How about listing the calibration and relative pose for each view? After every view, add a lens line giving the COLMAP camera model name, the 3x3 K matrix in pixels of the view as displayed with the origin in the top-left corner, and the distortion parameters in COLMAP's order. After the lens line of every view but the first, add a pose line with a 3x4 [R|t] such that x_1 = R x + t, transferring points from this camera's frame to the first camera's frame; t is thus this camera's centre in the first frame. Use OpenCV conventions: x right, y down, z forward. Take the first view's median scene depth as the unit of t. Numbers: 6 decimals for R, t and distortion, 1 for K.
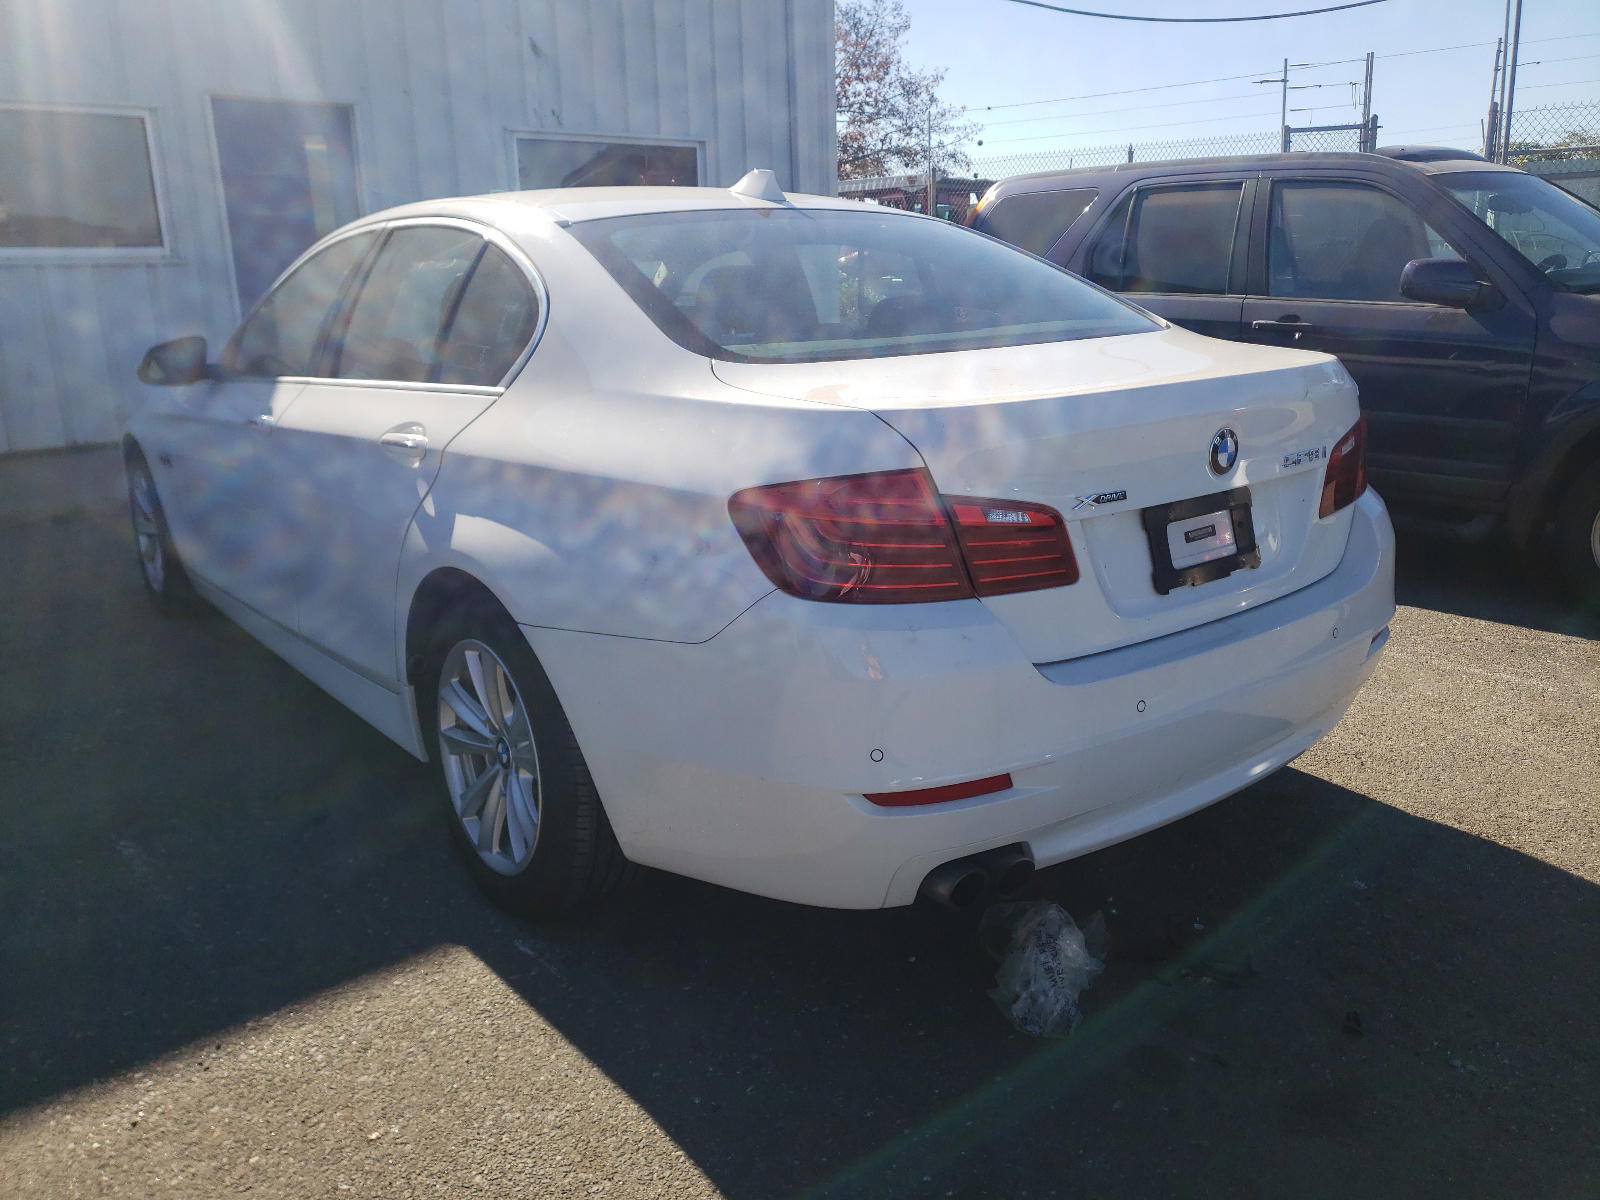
lens RADIAL K [[1464.0, 0, 799.2], [0, 1464.0, 604.3], [0, 0, 1]] dist [-0.021166, 0.000000]
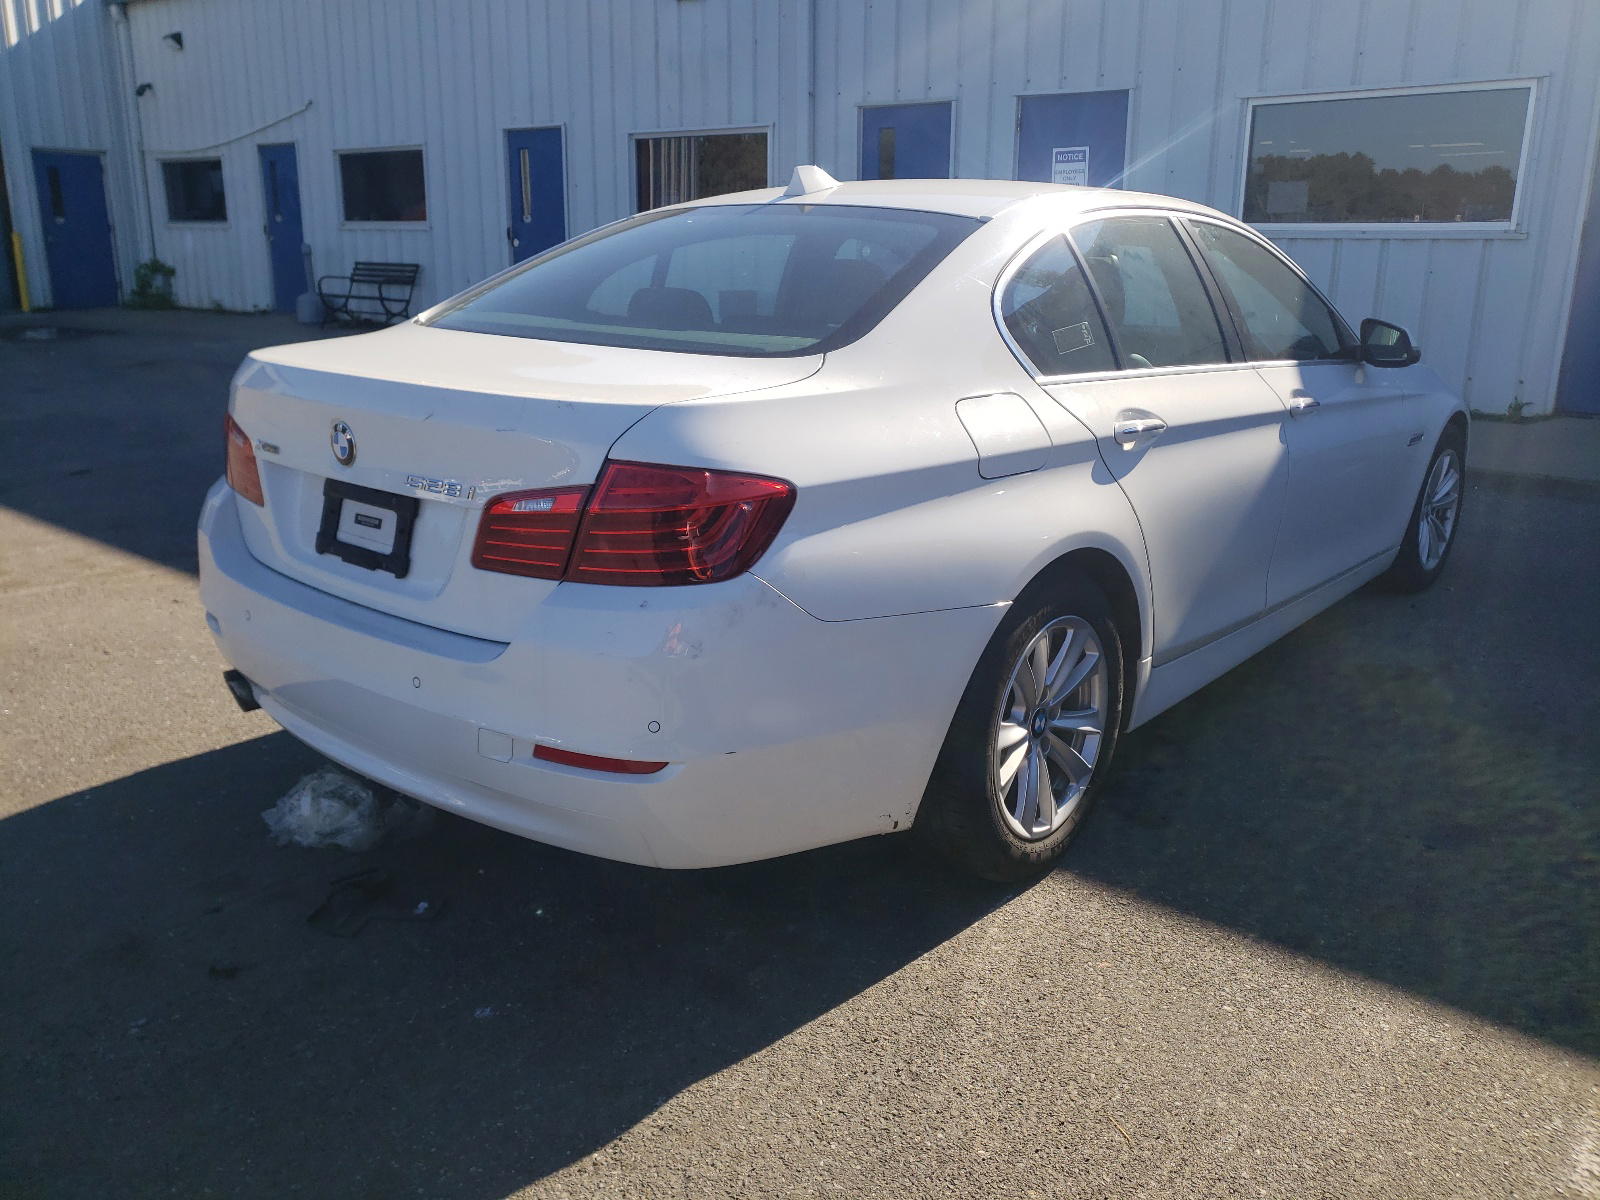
lens RADIAL K [[1464.0, 0, 798.5], [0, 1464.0, 595.2], [0, 0, 1]] dist [-0.021166, 0.000000]
pose [[0.150021, 0.279383, -0.948387, 1.313925], [-0.266369, 0.935195, 0.233361, -0.321843], [0.952124, 0.217612, 0.214718, 1.070536]]
